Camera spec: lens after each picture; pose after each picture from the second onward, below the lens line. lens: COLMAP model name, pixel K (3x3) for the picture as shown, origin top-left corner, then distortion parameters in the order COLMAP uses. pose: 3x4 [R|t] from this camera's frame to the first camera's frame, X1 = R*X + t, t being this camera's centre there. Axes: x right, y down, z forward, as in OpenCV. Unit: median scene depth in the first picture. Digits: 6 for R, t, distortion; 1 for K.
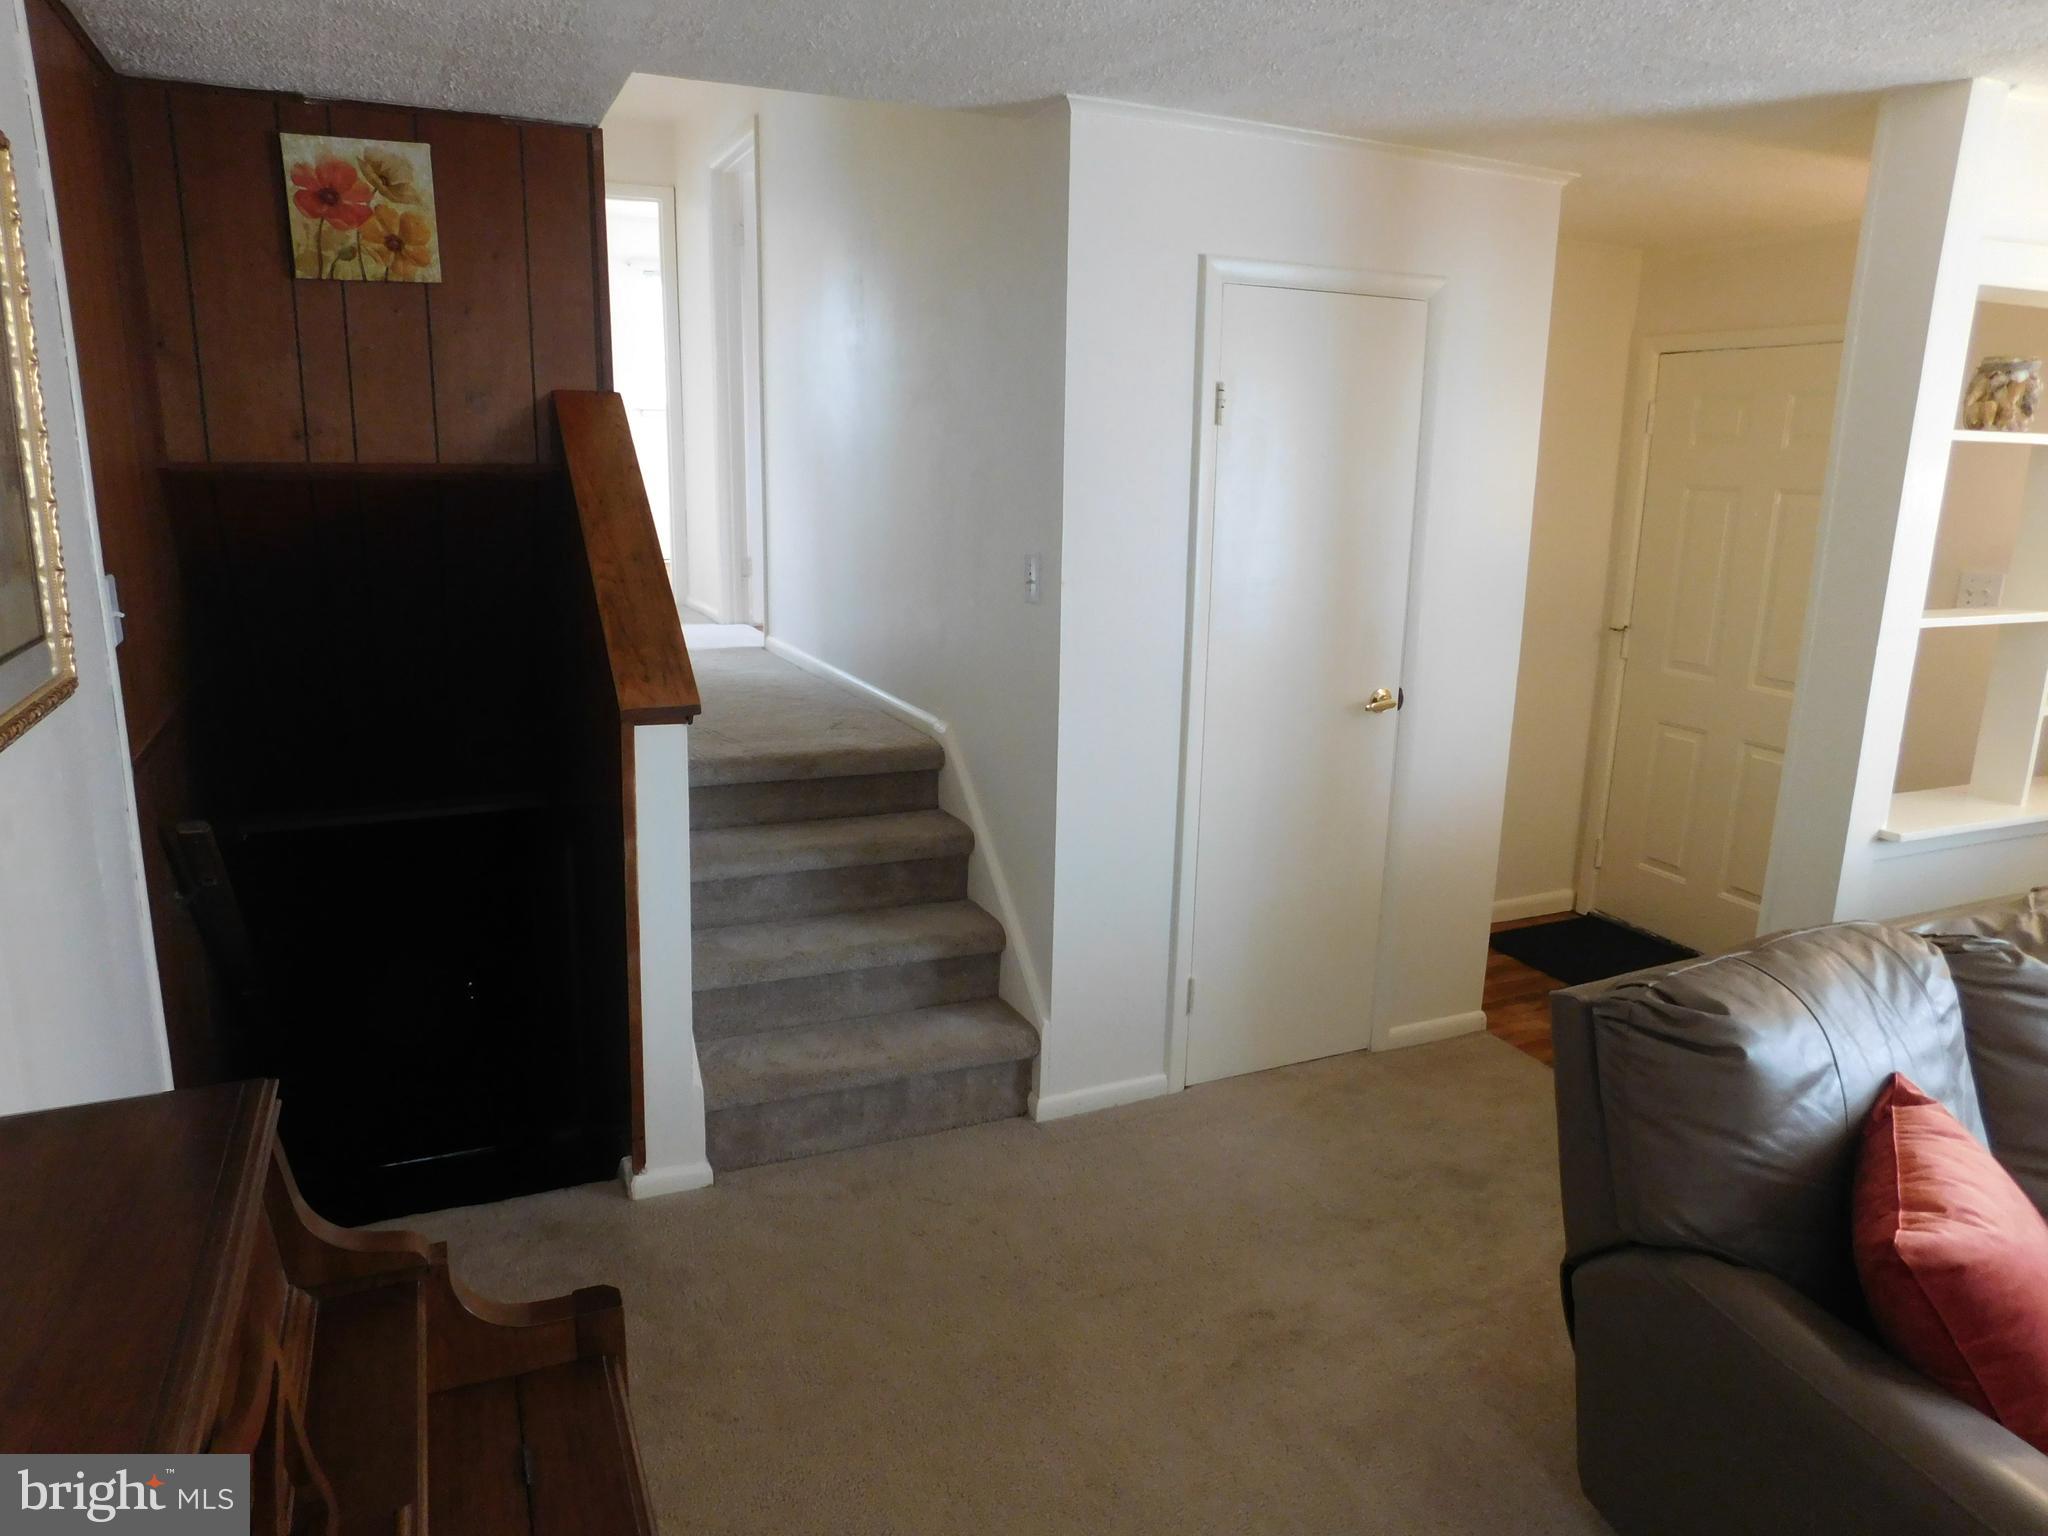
lens RADIAL K [[1355.8, 0, 1016.2], [0, 1355.8, 784.7], [0, 0, 1]] dist [-0.072999, 0.058118]
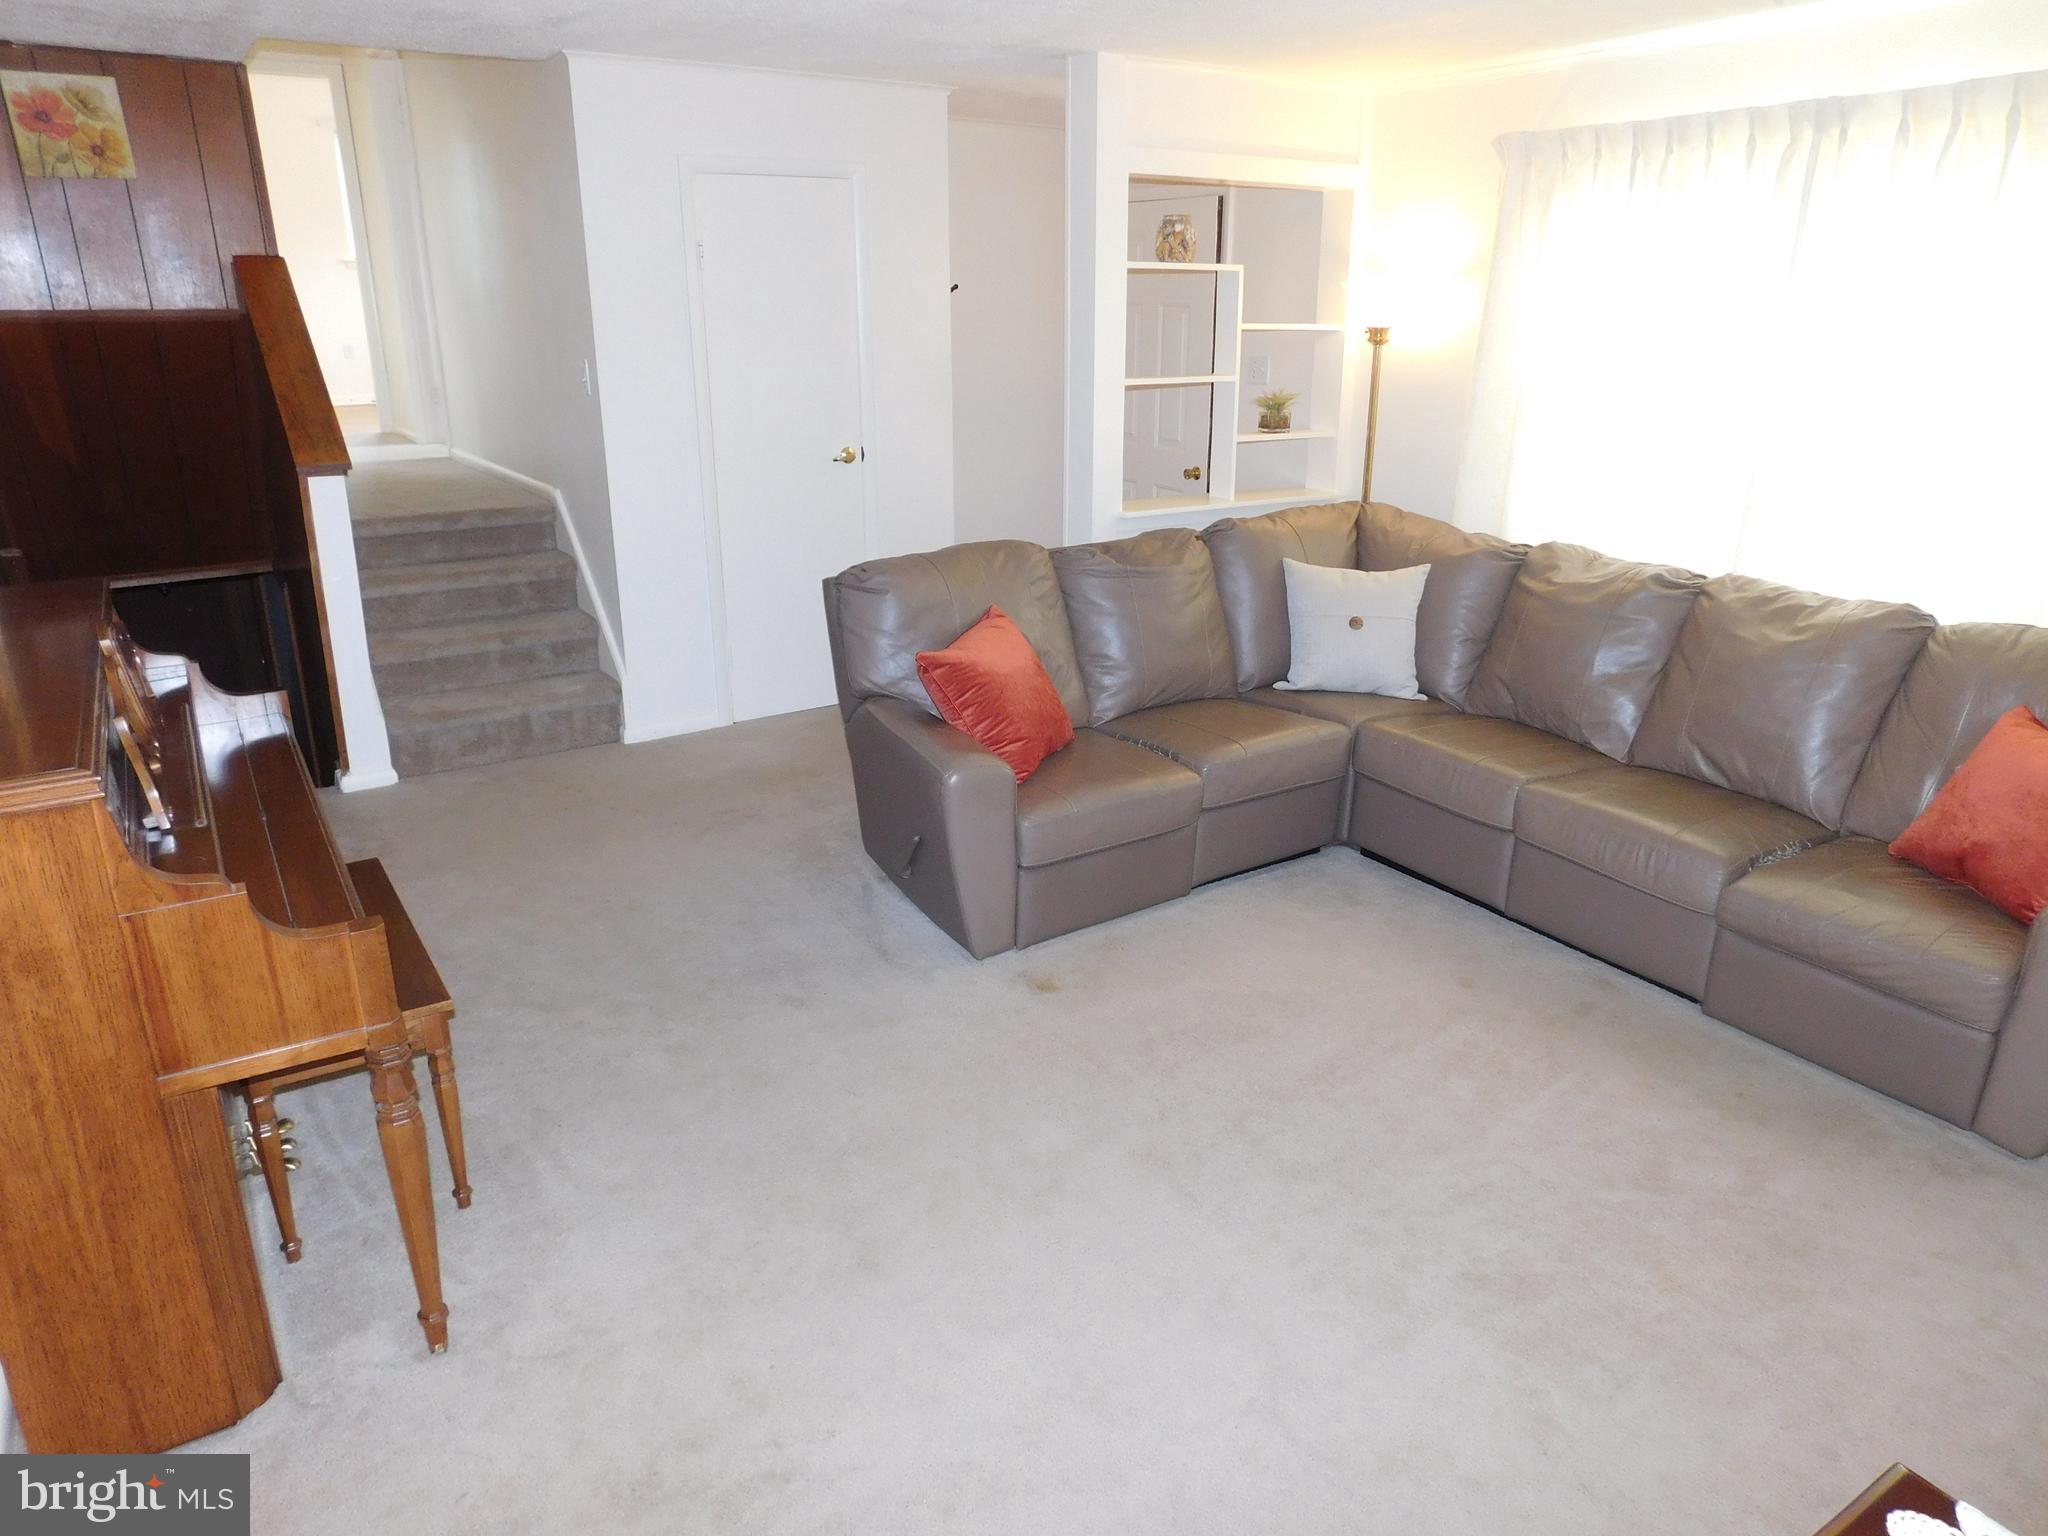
lens RADIAL K [[1355.8, 0, 1016.2], [0, 1355.8, 784.7], [0, 0, 1]] dist [-0.072999, 0.058118]
pose [[0.988068, -0.069449, 0.137473, 0.268064], [0.053542, 0.991782, 0.116201, 0.158772], [-0.144414, -0.107454, 0.983666, -0.625435]]
